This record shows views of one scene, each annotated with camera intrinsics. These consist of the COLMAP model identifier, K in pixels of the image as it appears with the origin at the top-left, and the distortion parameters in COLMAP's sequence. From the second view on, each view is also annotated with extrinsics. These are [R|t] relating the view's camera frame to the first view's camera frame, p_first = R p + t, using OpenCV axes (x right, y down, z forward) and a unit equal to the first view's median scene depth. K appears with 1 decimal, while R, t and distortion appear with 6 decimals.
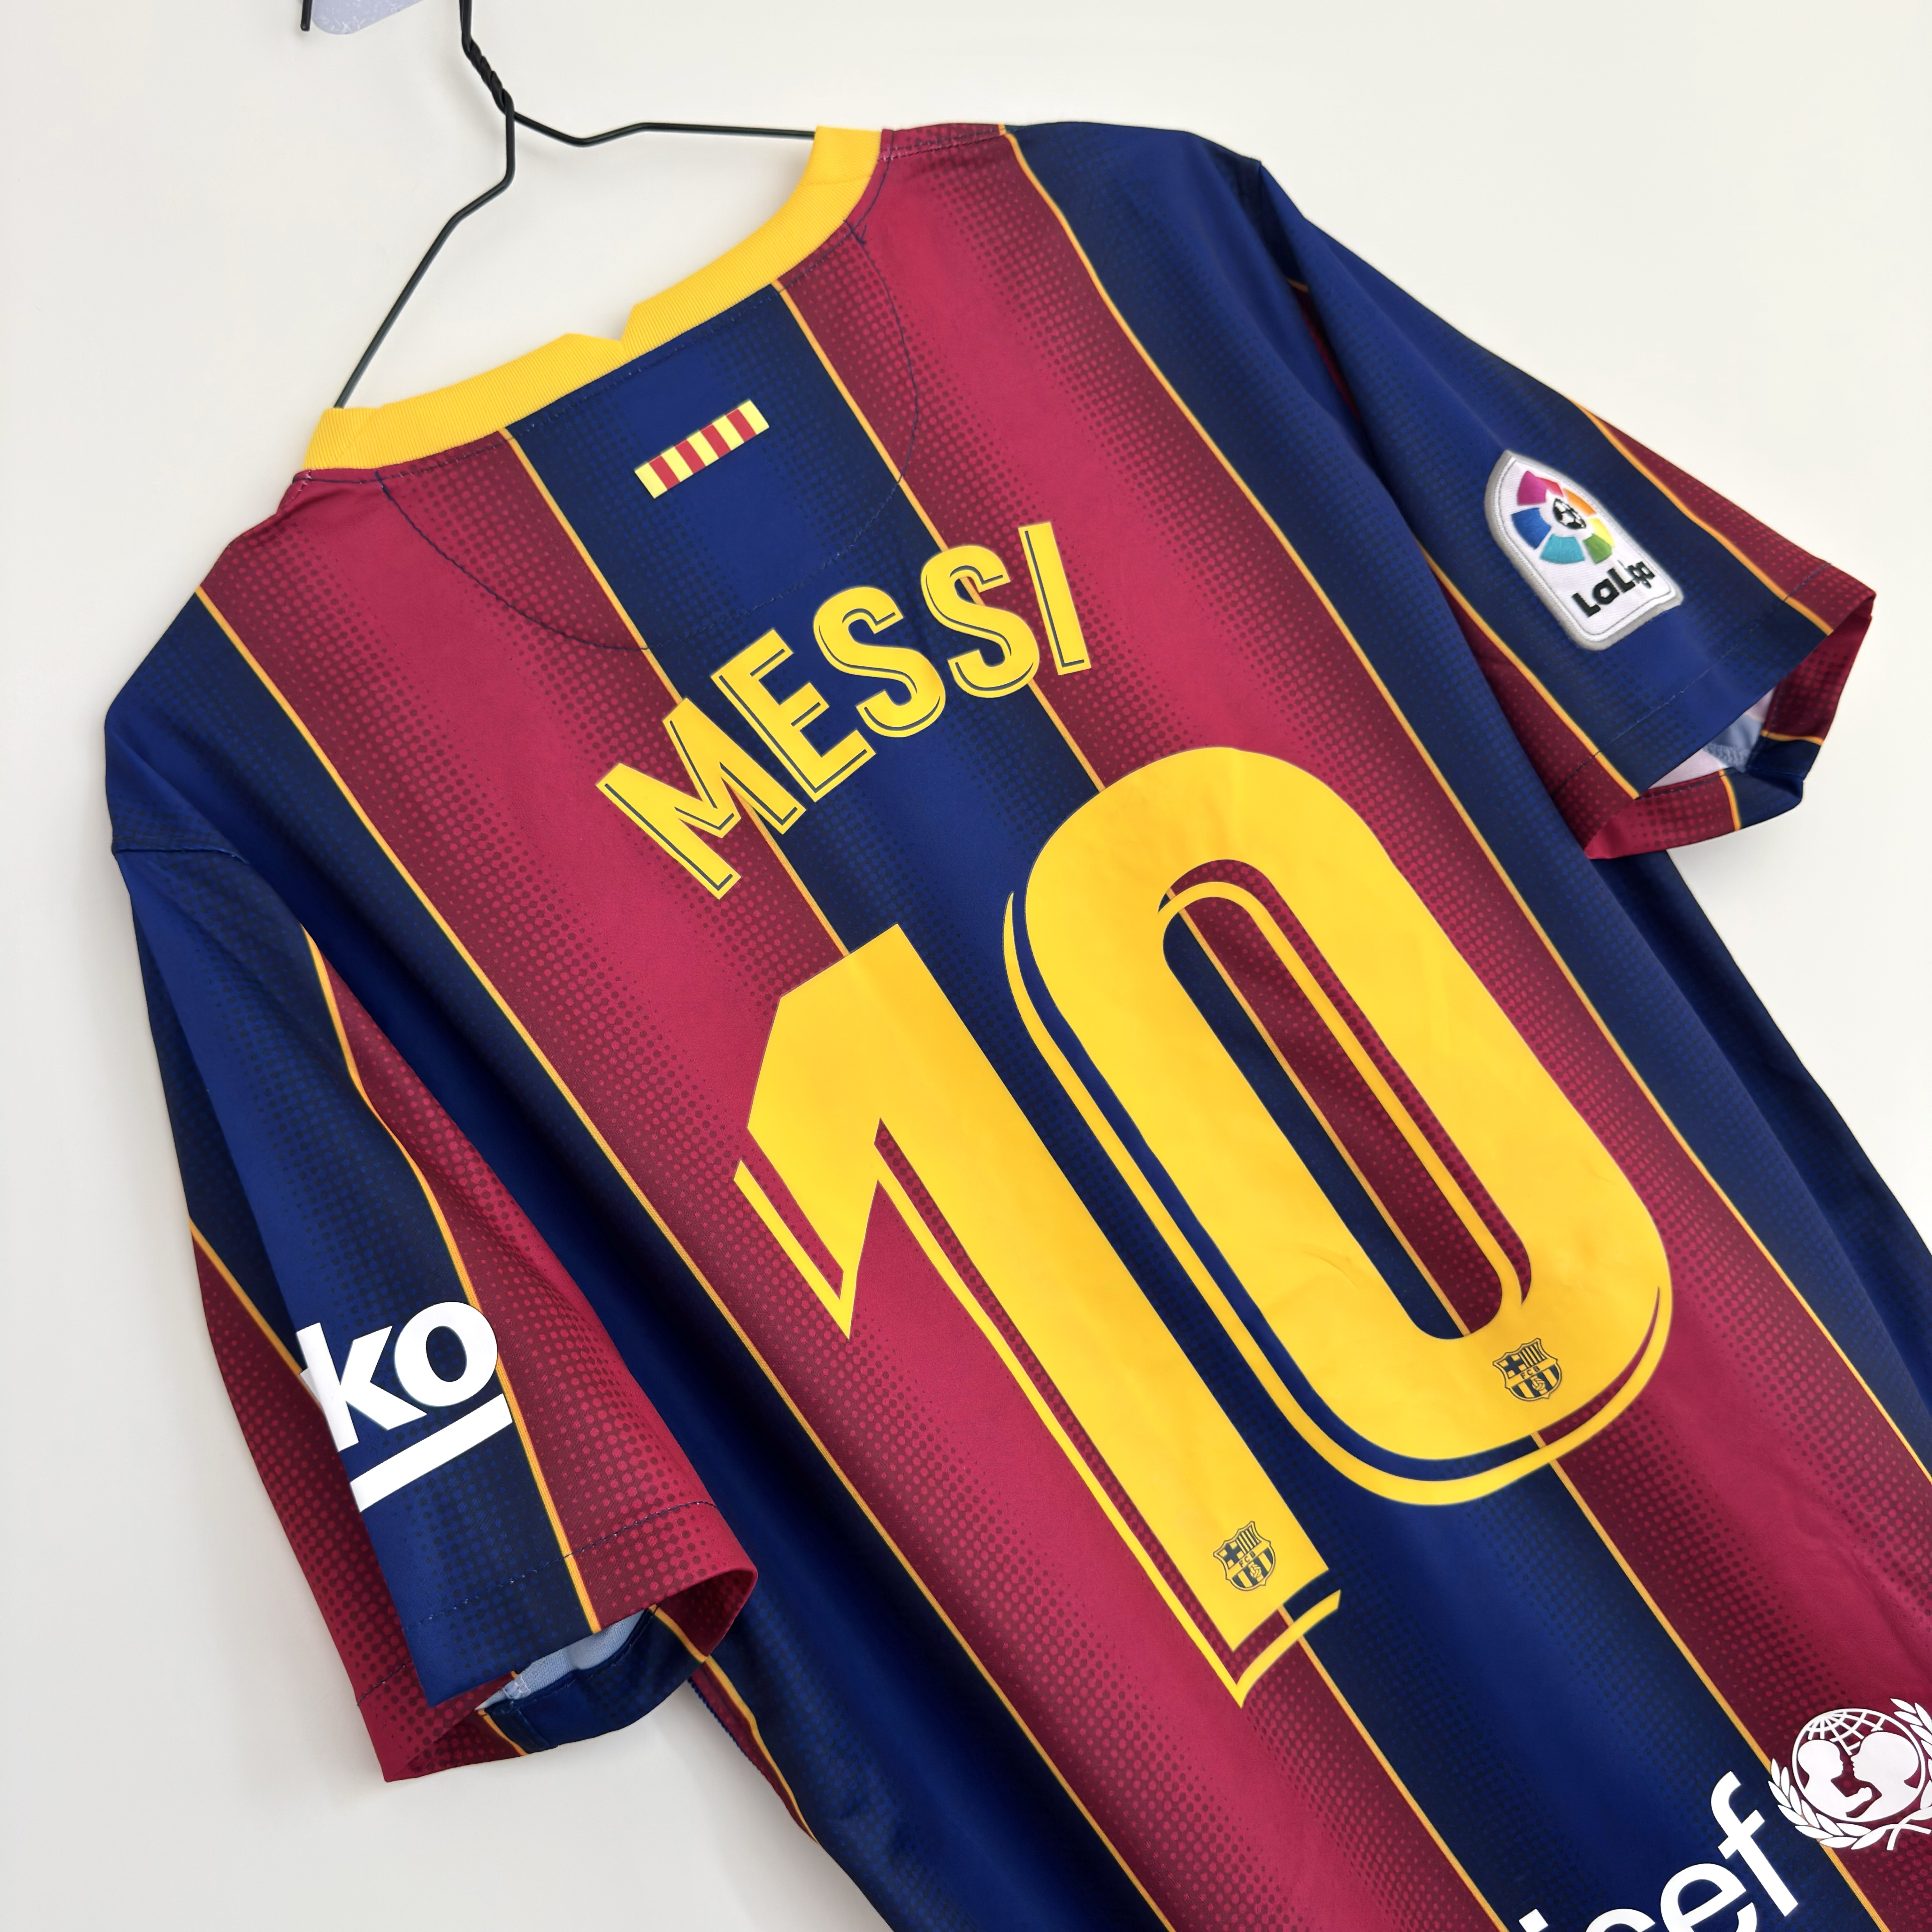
lens RADIAL K [[1826.5, 0, 971.7], [0, 1826.5, 965.9], [0, 0, 1]] dist [0.171342, -0.449363]
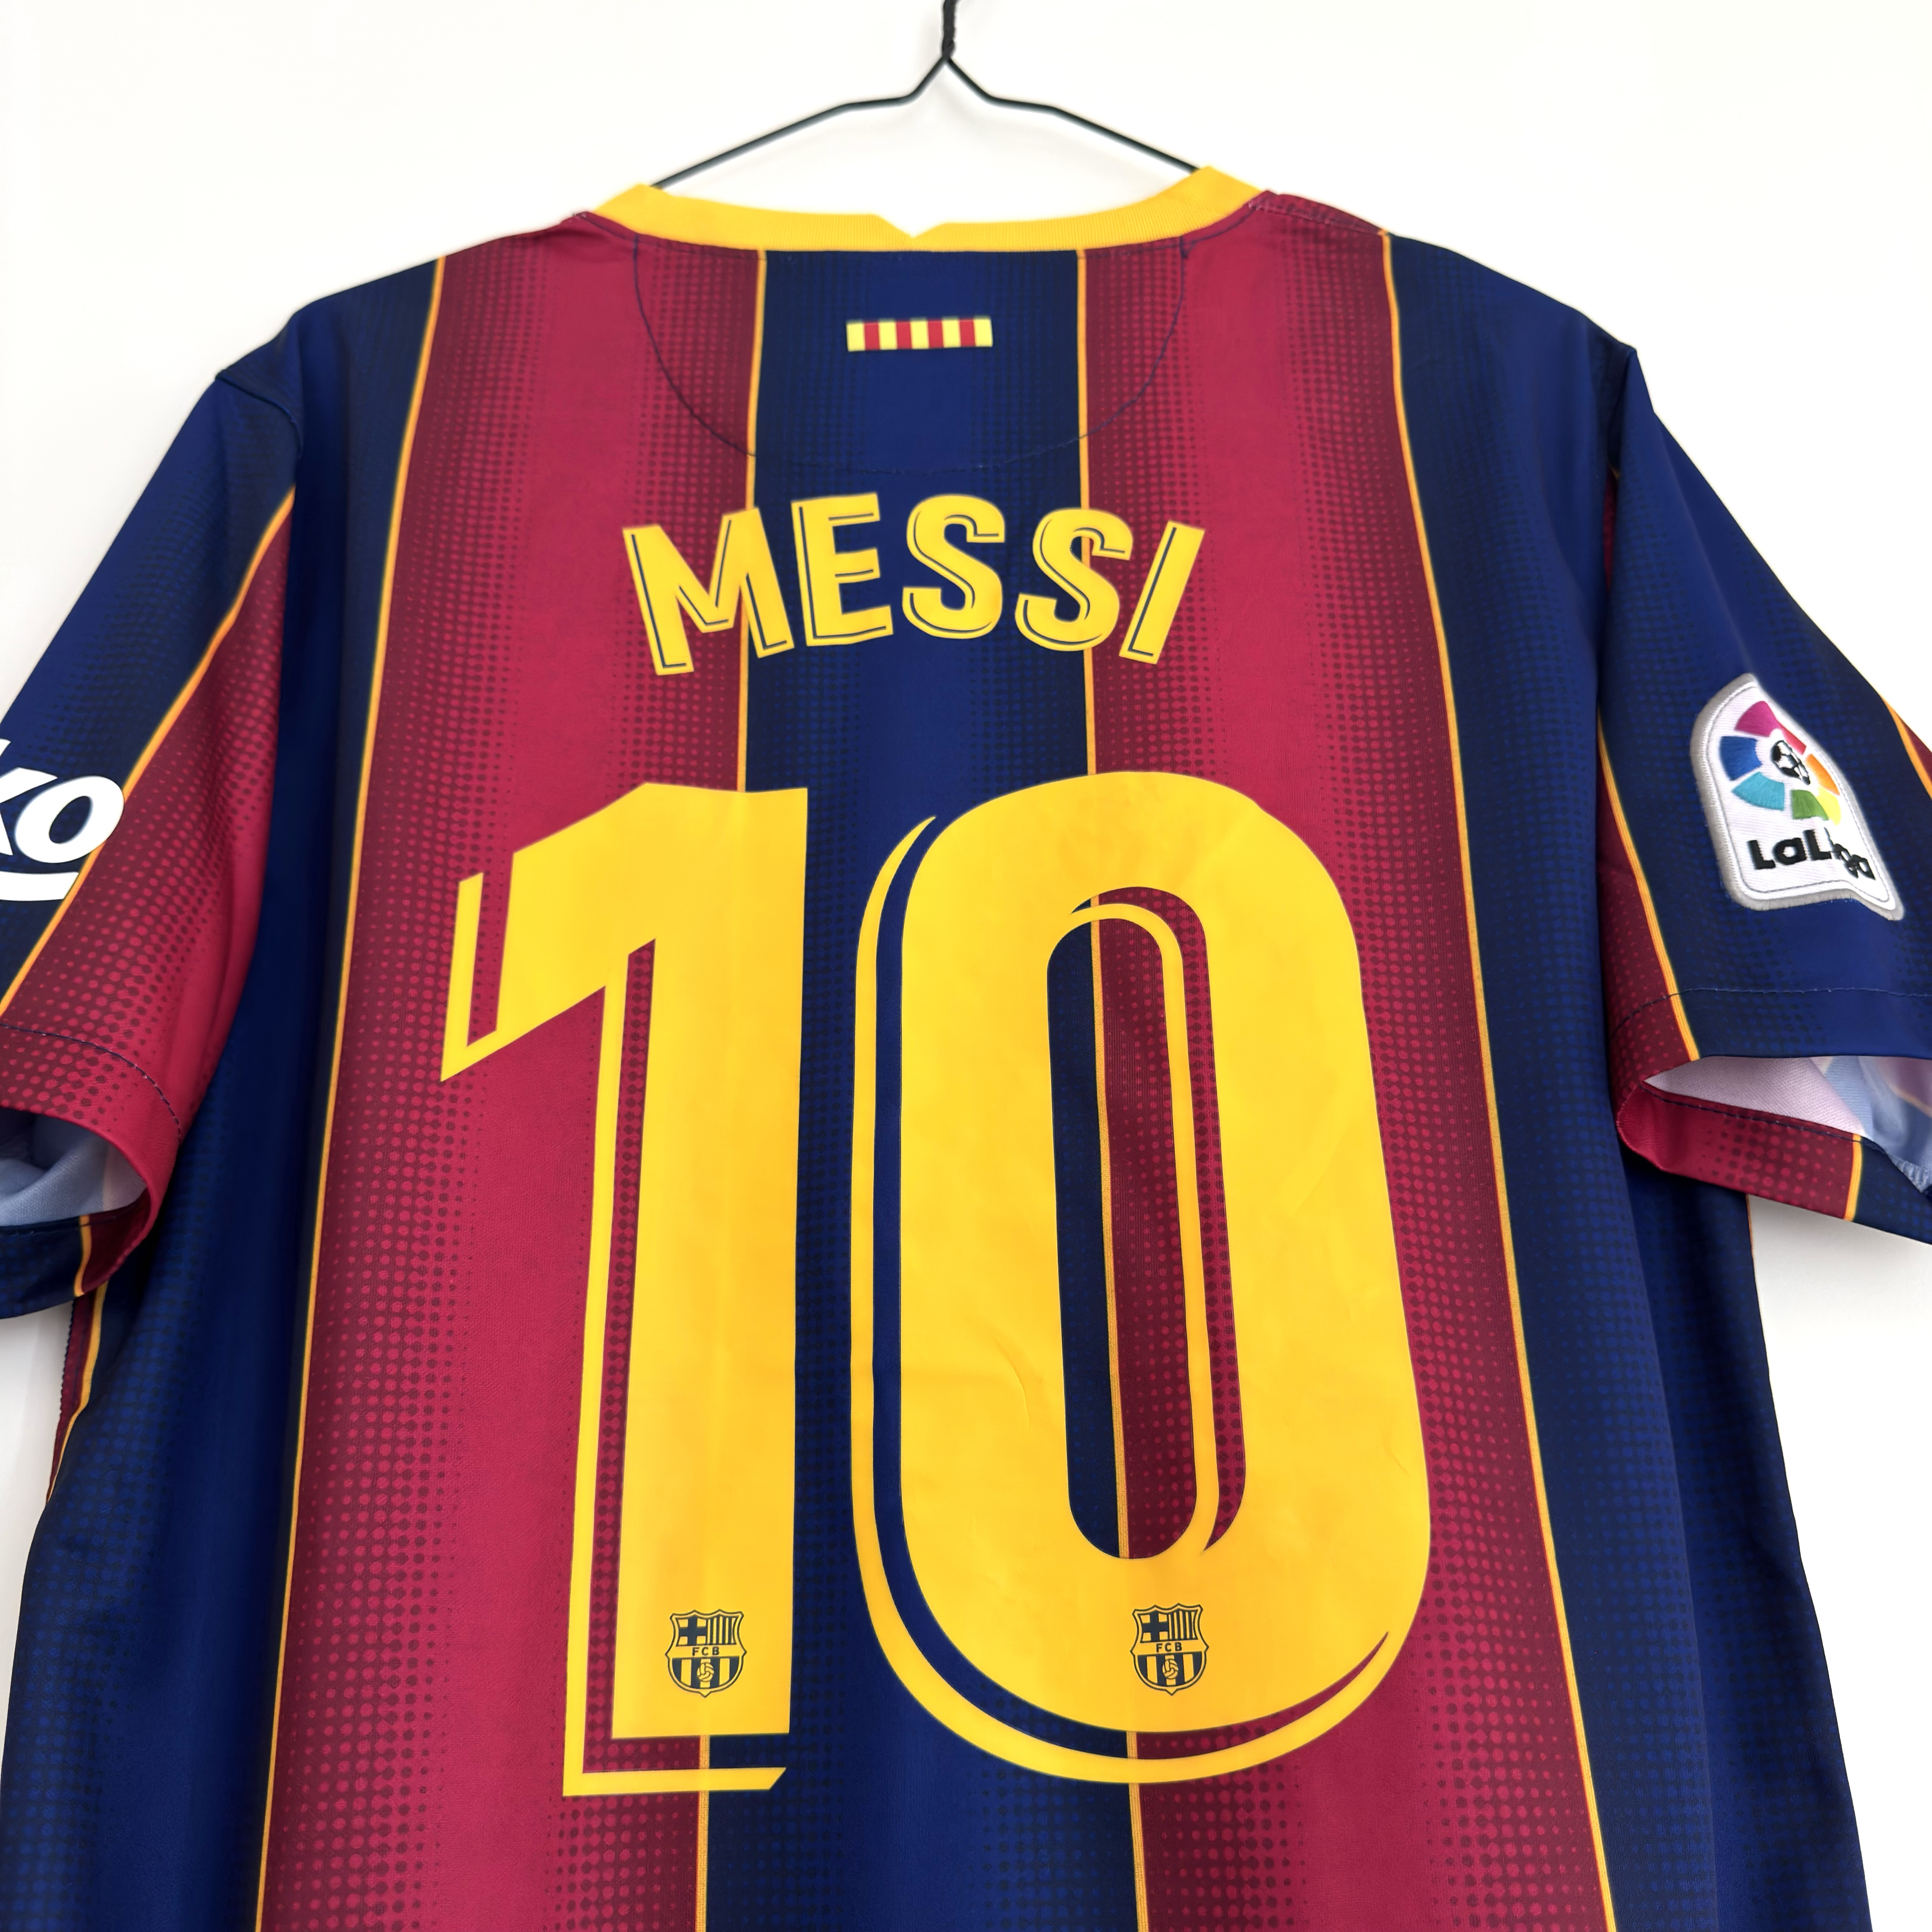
lens RADIAL K [[1826.5, 0, 971.7], [0, 1826.5, 965.9], [0, 0, 1]] dist [0.171342, -0.449363]
pose [[0.819903, 0.418084, -0.391107, 0.406461], [-0.523847, 0.823468, -0.217910, 0.198818], [0.230959, 0.383545, 0.894176, 0.255522]]
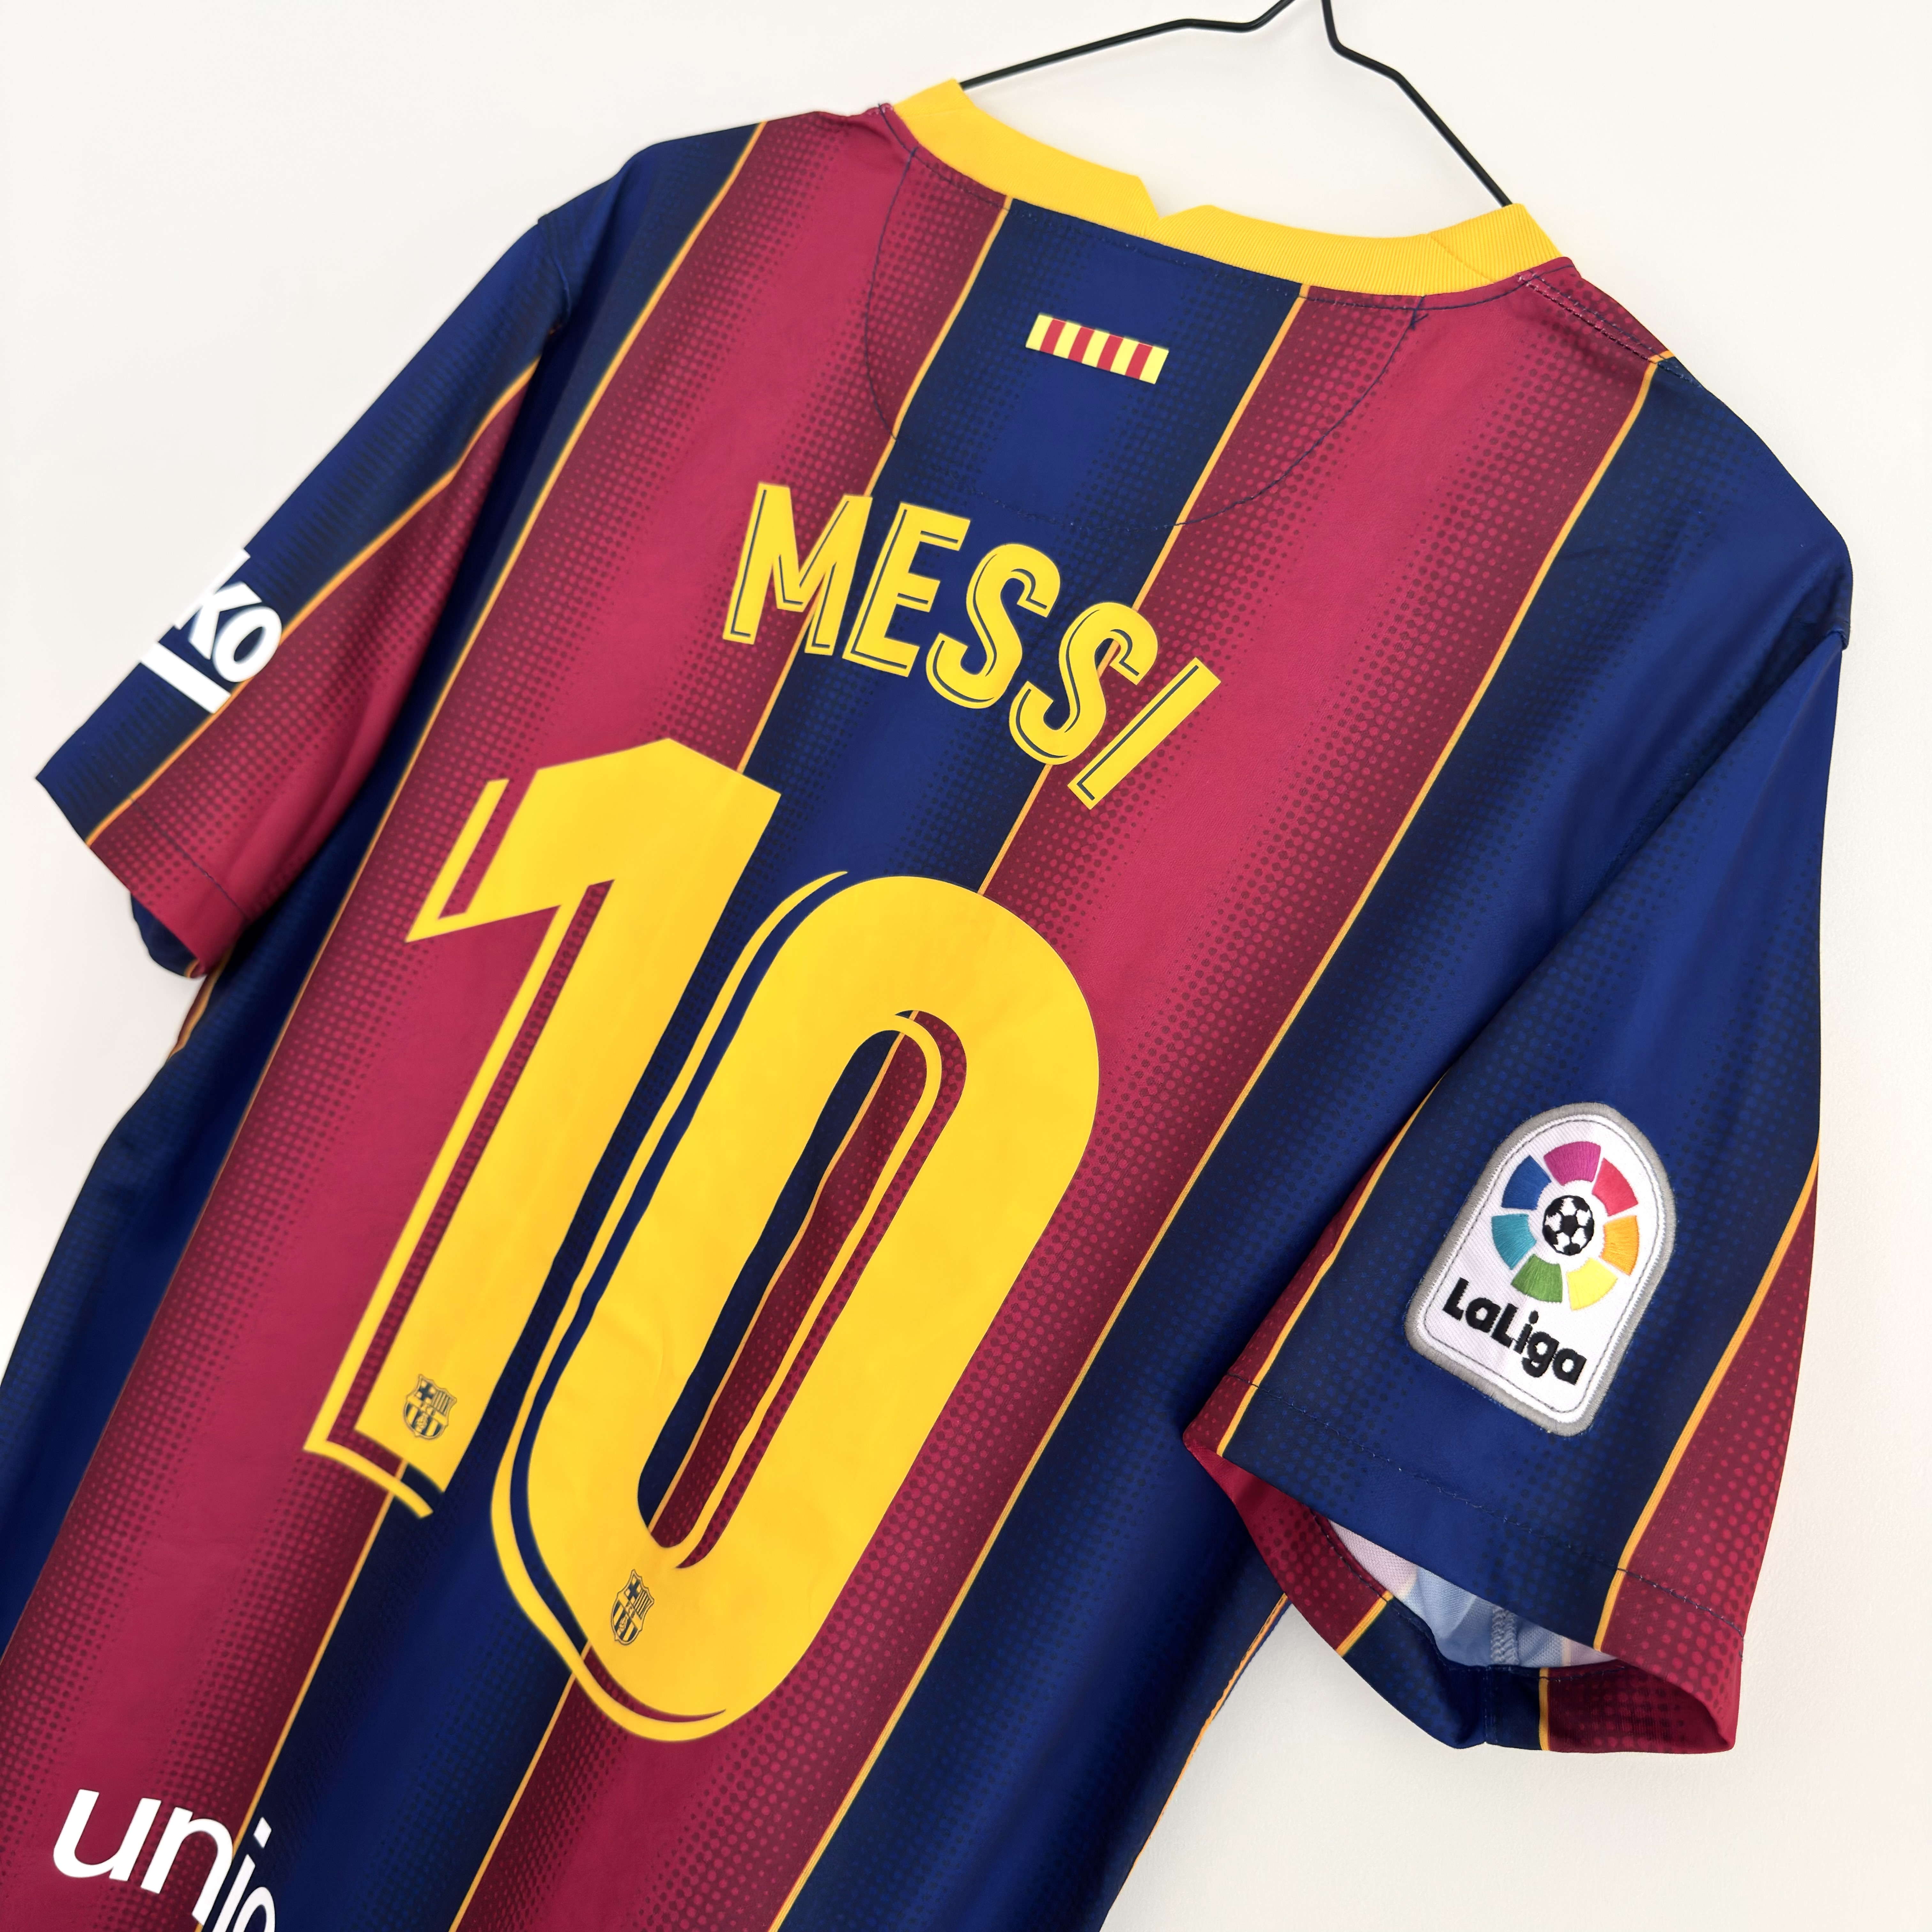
lens RADIAL K [[1826.5, 0, 971.7], [0, 1826.5, 965.9], [0, 0, 1]] dist [0.171342, -0.449363]
pose [[0.334310, 0.804708, -0.490594, 0.548408], [-0.749249, 0.542700, 0.379608, -0.421799], [0.571718, 0.240670, 0.784357, 0.306771]]
